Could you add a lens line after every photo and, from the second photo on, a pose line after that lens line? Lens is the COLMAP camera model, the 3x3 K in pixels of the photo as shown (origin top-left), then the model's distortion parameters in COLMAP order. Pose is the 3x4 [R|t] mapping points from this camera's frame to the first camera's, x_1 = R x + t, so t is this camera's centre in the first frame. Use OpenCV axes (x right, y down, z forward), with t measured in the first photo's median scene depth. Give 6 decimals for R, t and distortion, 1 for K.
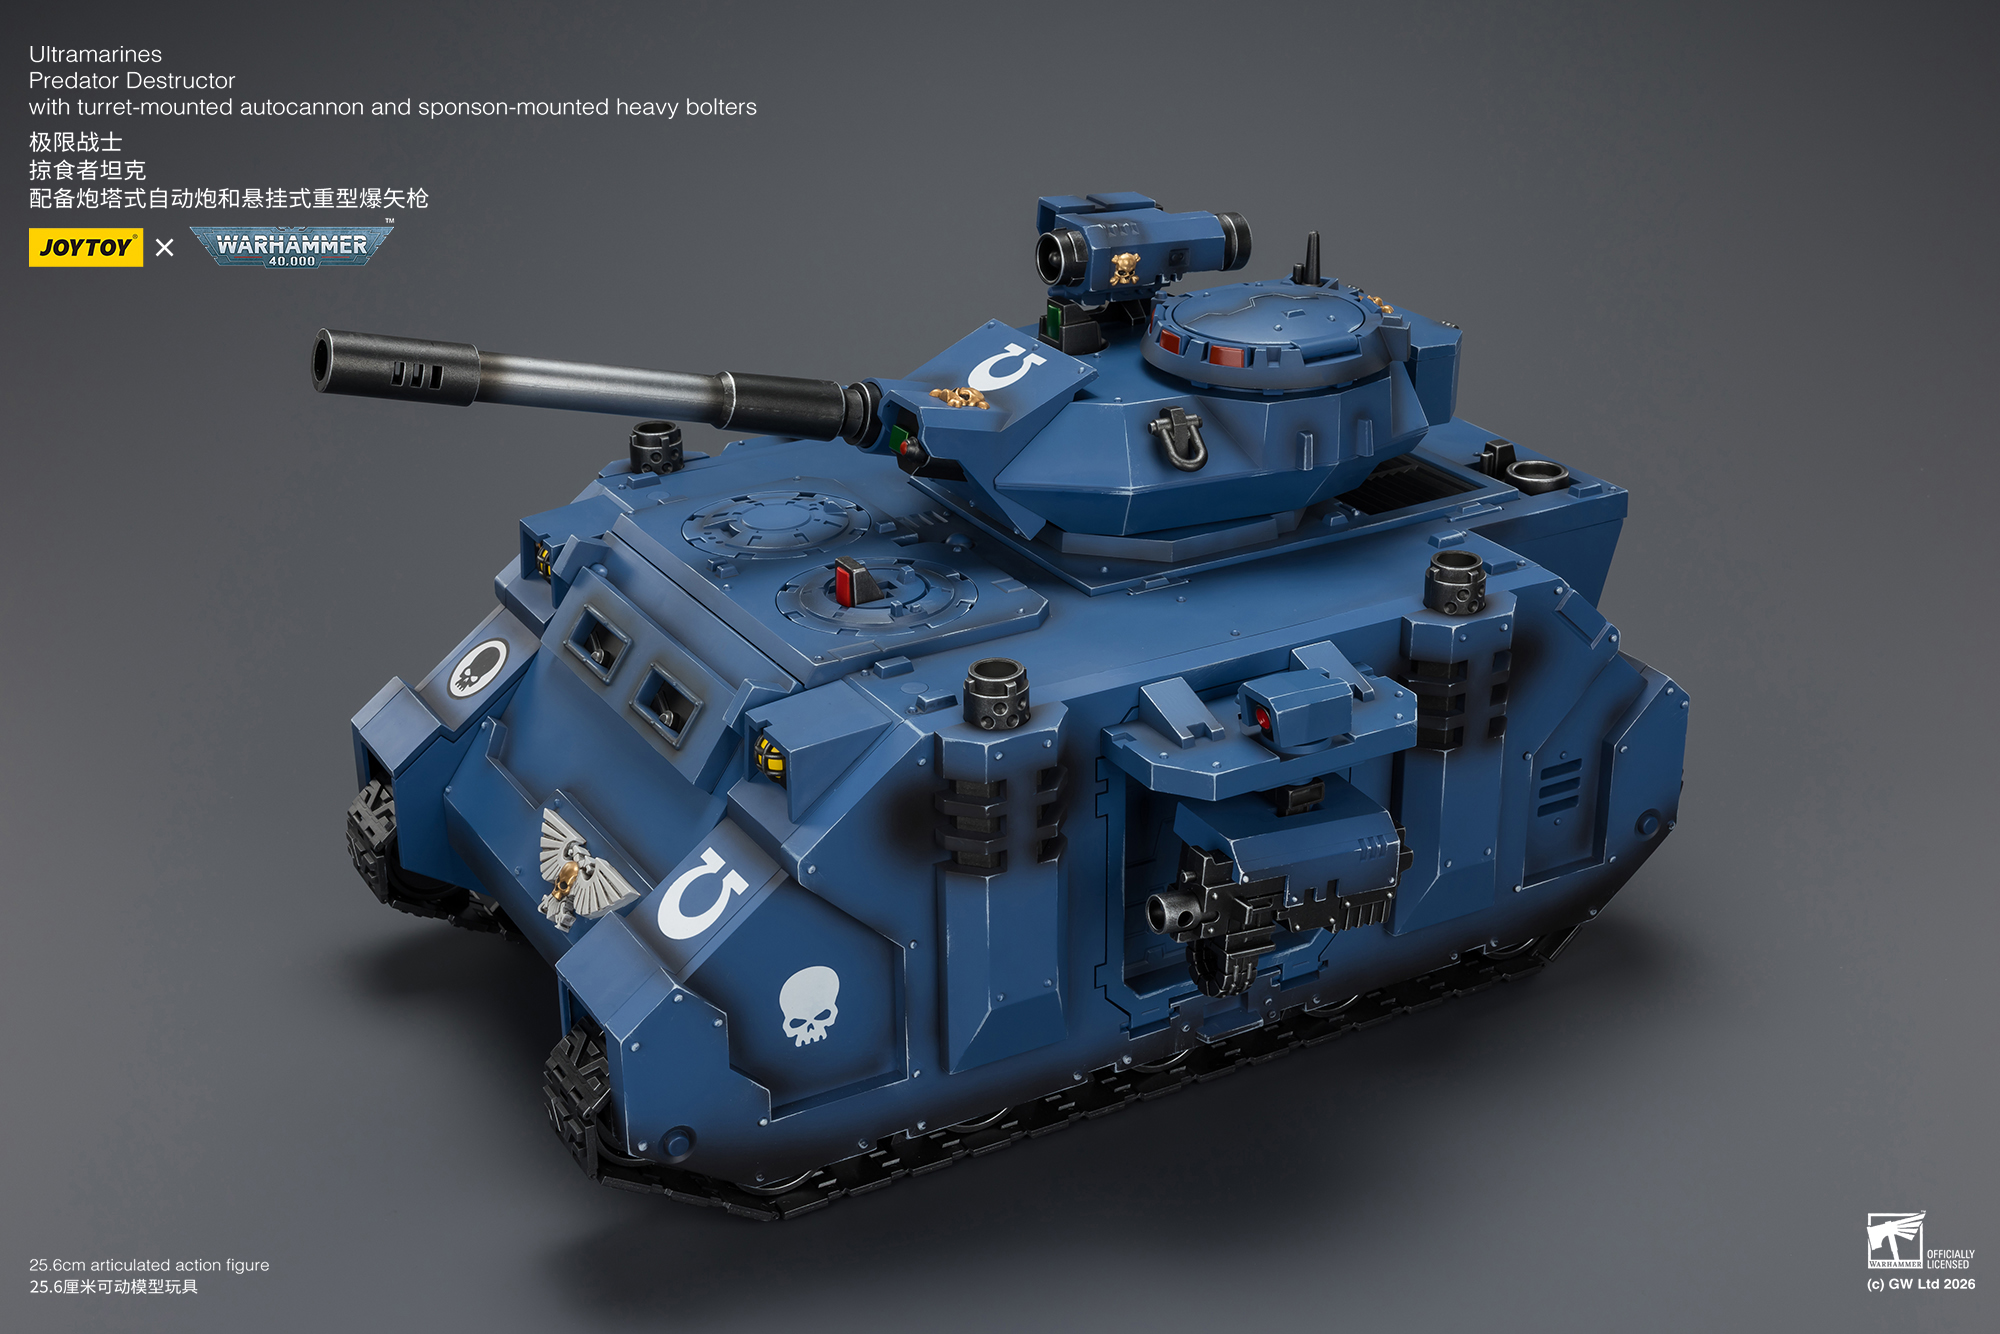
lens RADIAL K [[2724.3, 0, 976.0], [0, 2724.3, 669.2], [0, 0, 1]] dist [0.001475, 0.002571]
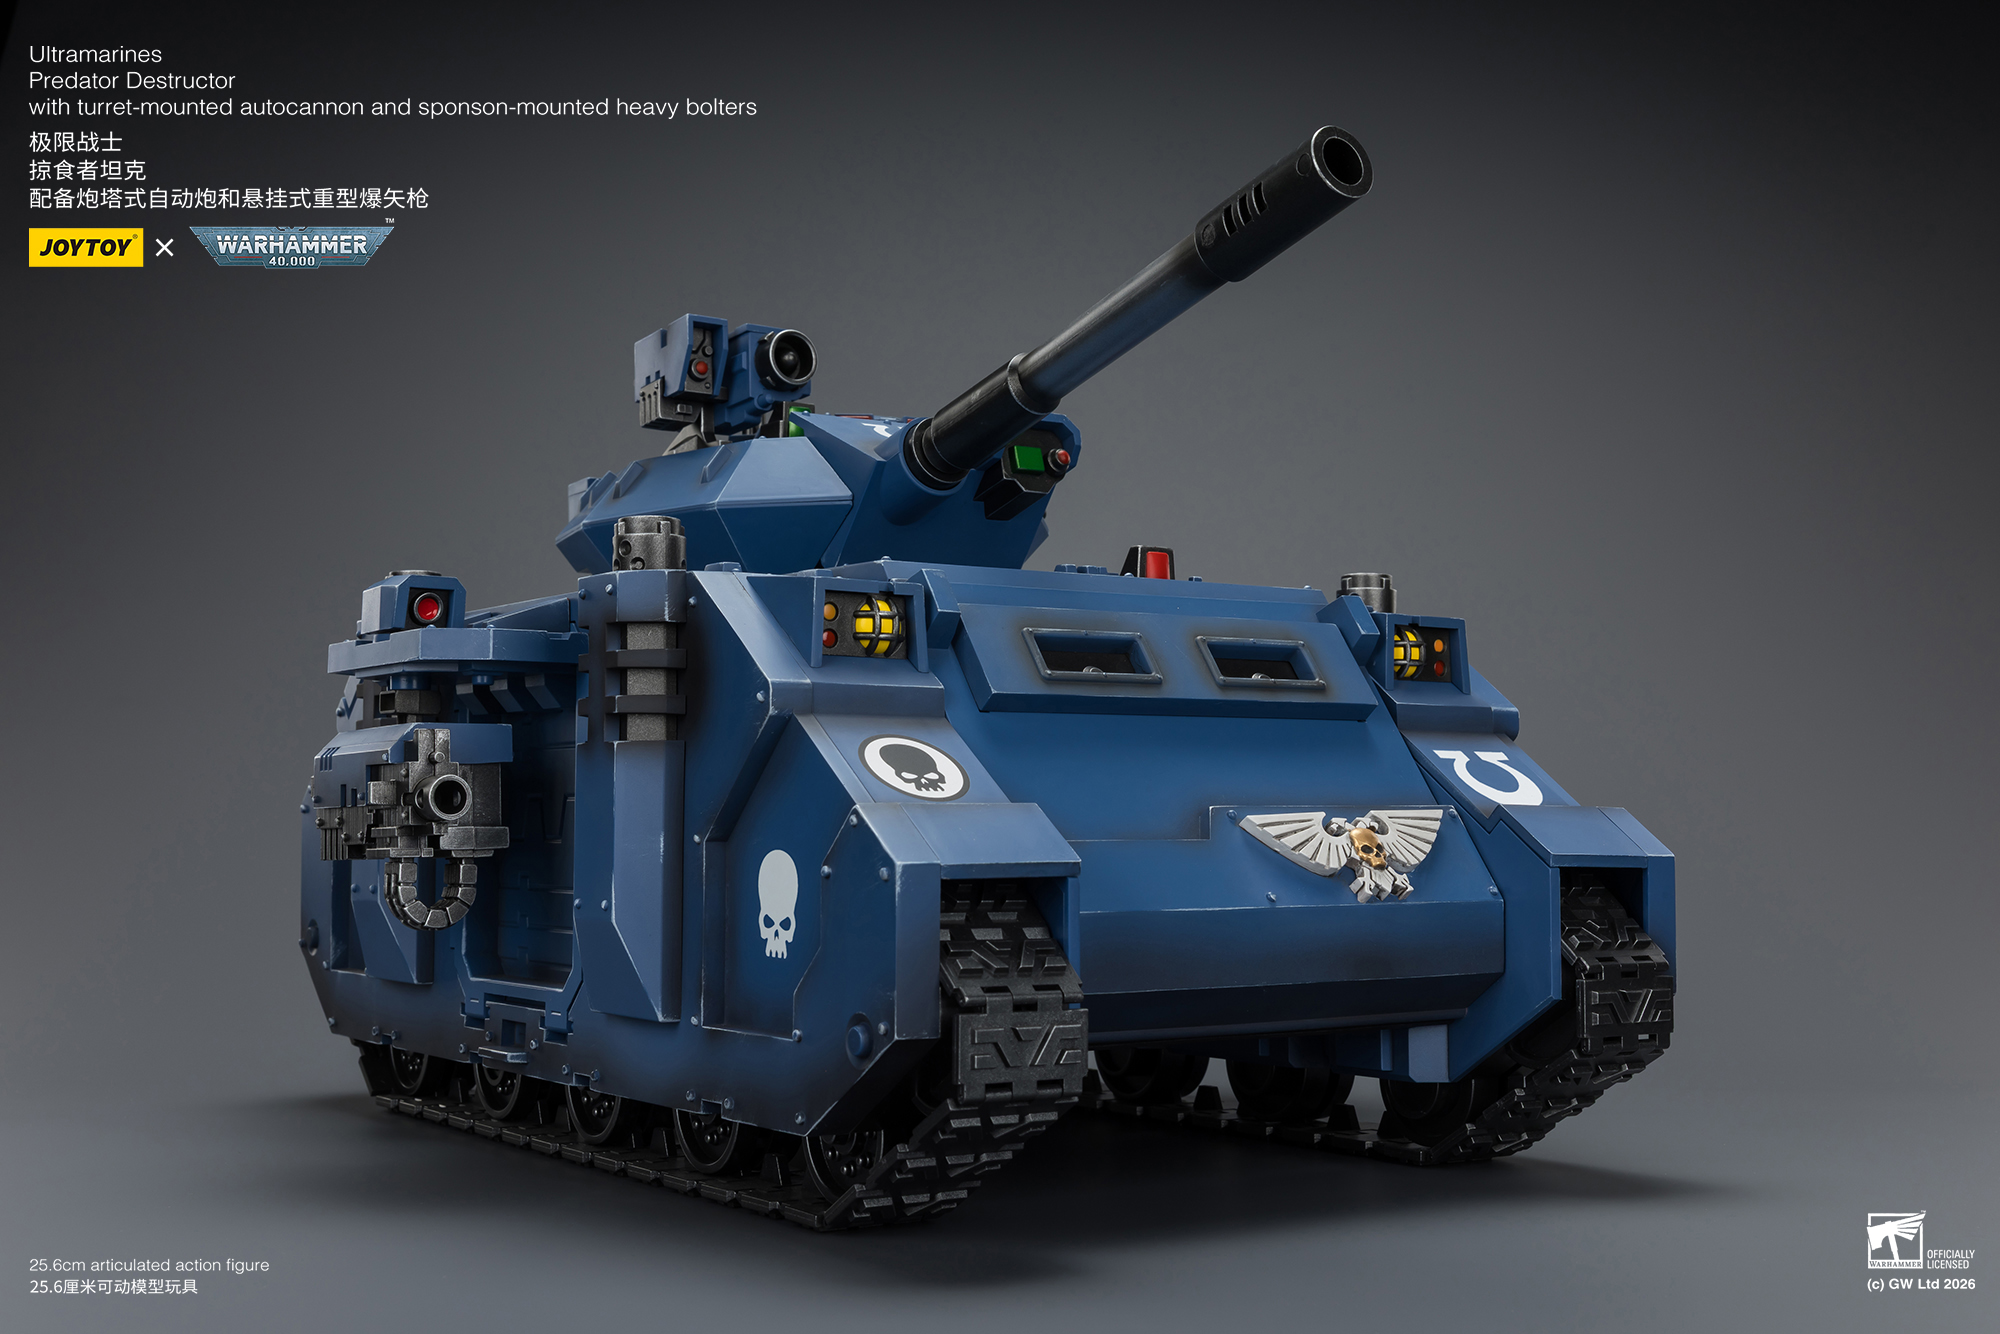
lens RADIAL K [[2405.1, 0, 1000.0], [0, 2405.1, 667.0], [0, 0, 1]] dist [-0.010614, -0.011611]
pose [[-0.088390, 0.085272, 0.992429, -0.909849], [0.406049, 0.912873, -0.042272, 0.012637], [-0.909566, 0.399239, -0.115314, 1.210291]]
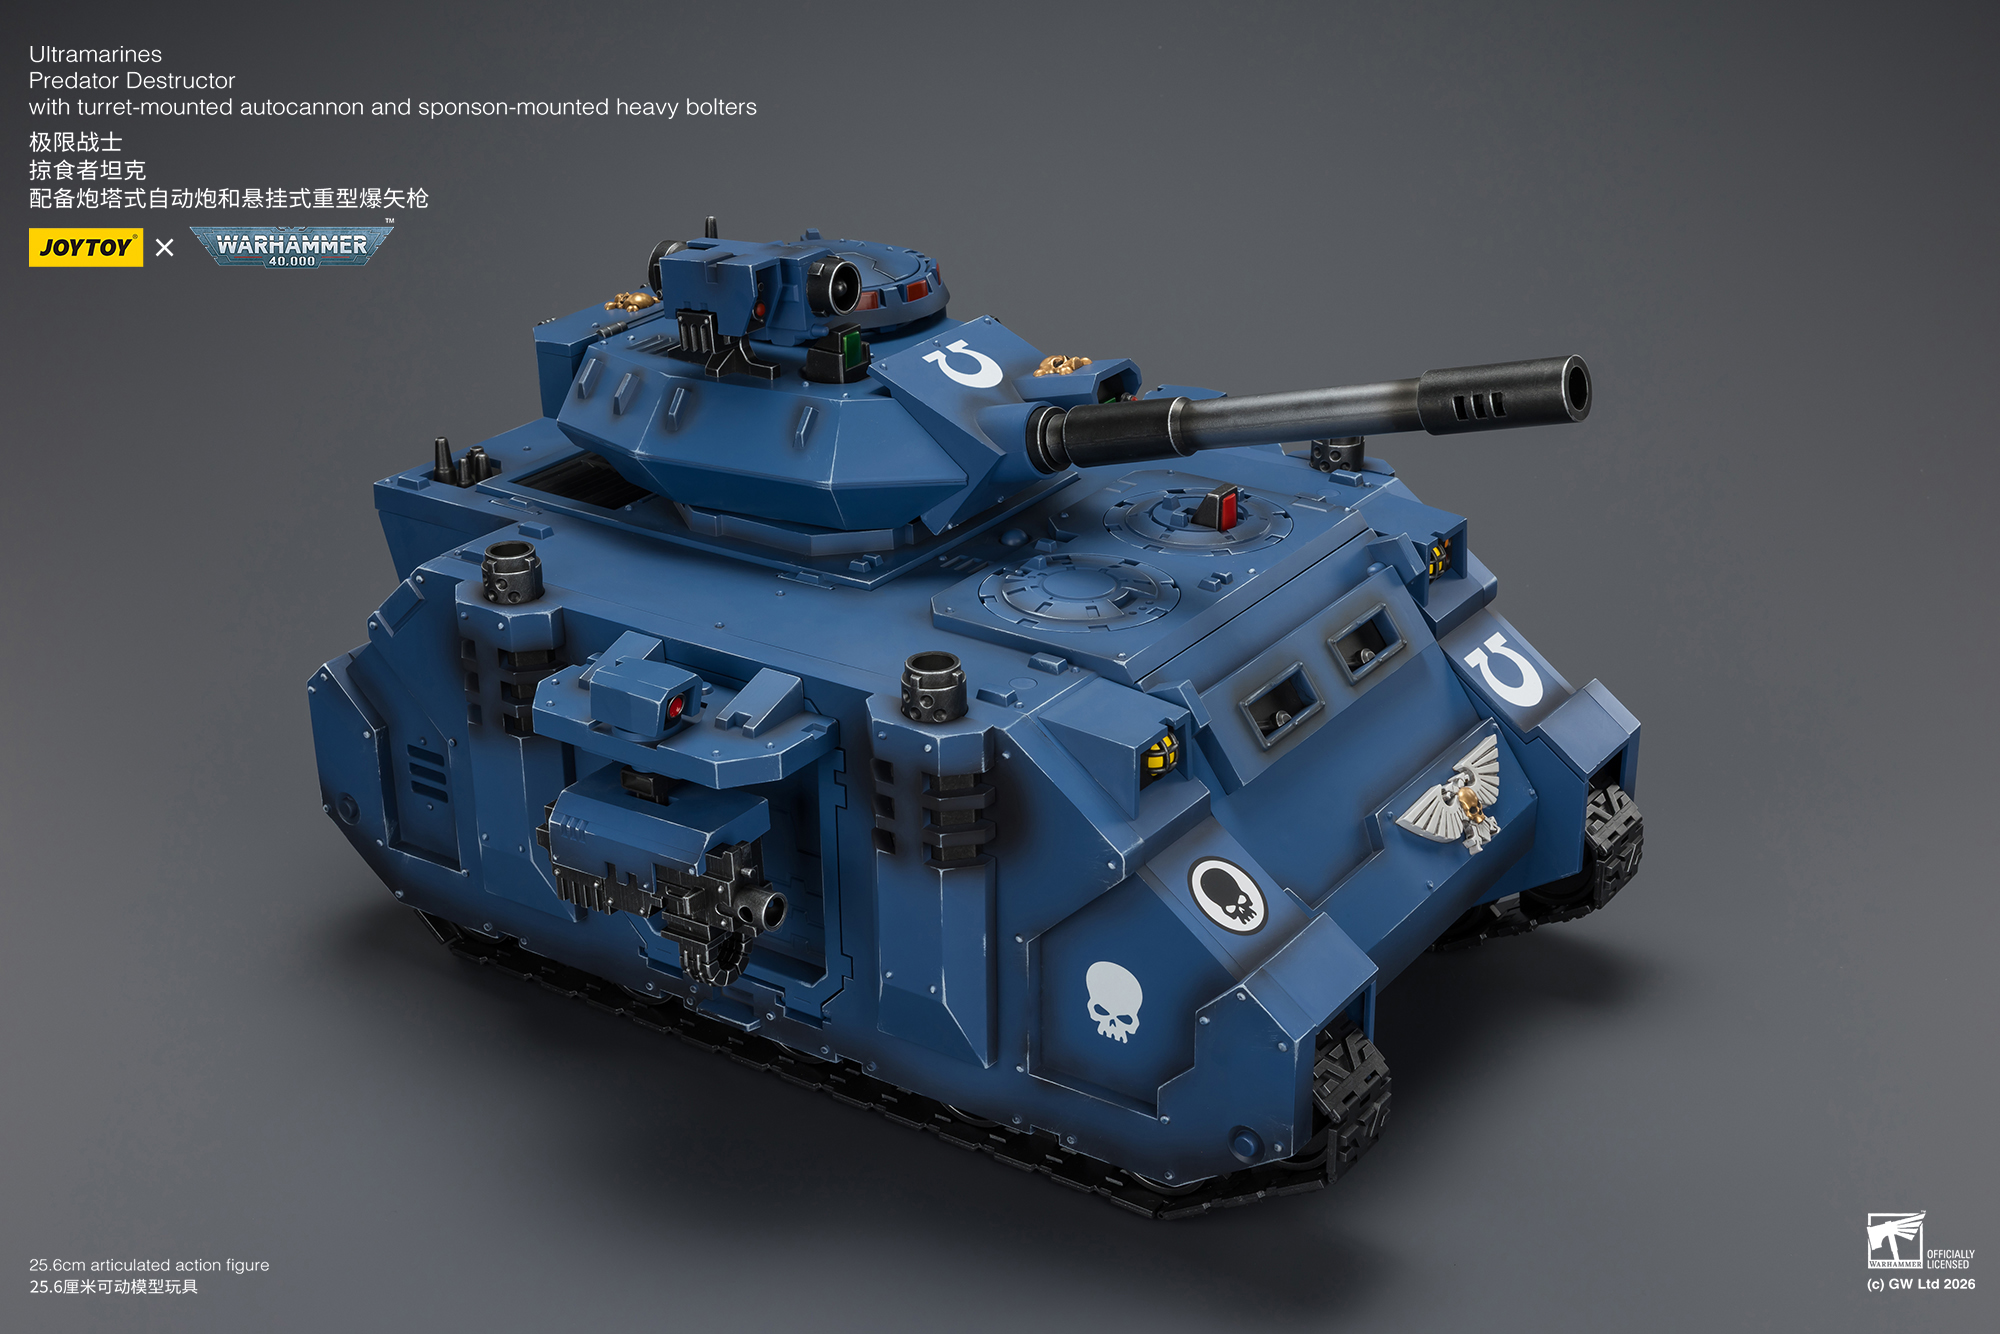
lens RADIAL K [[2724.3, 0, 976.0], [0, 2724.3, 669.2], [0, 0, 1]] dist [0.001475, 0.002571]
pose [[-0.442581, -0.338271, 0.830479, -0.954566], [0.386080, 0.764008, 0.516947, -0.600677], [-0.809360, 0.549422, -0.207536, 1.394809]]
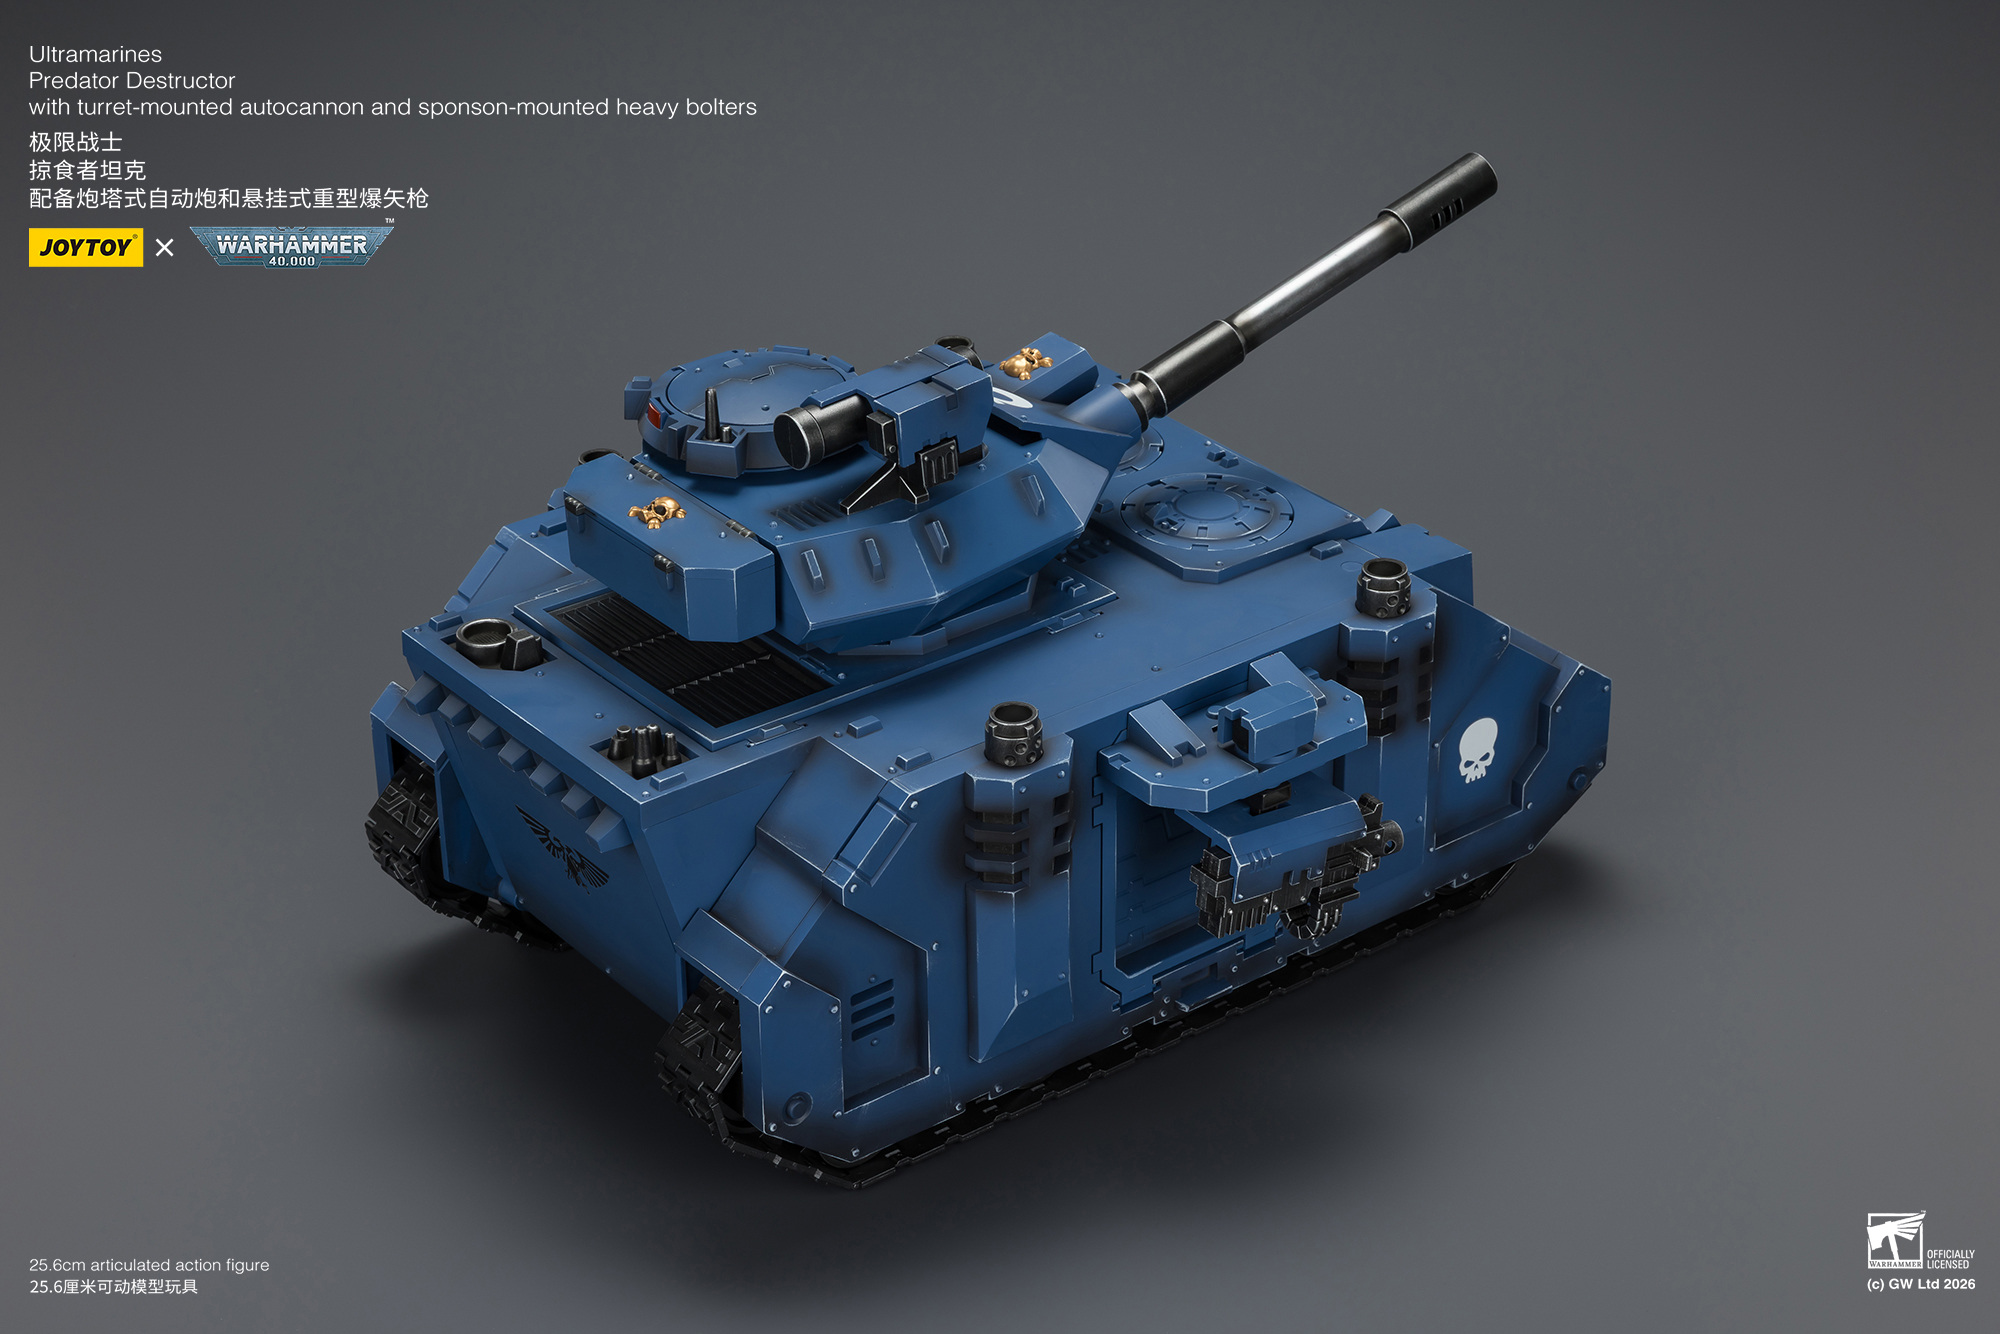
lens RADIAL K [[3814.3, 0, 1000.0], [0, 3814.3, 667.0], [0, 0, 1]] dist [0.035346, 0.040796]
pose [[-0.989568, 0.096932, -0.106582, 0.200898], [-0.026699, 0.603603, 0.796838, -1.393111], [0.141572, 0.791371, -0.594718, 2.196601]]
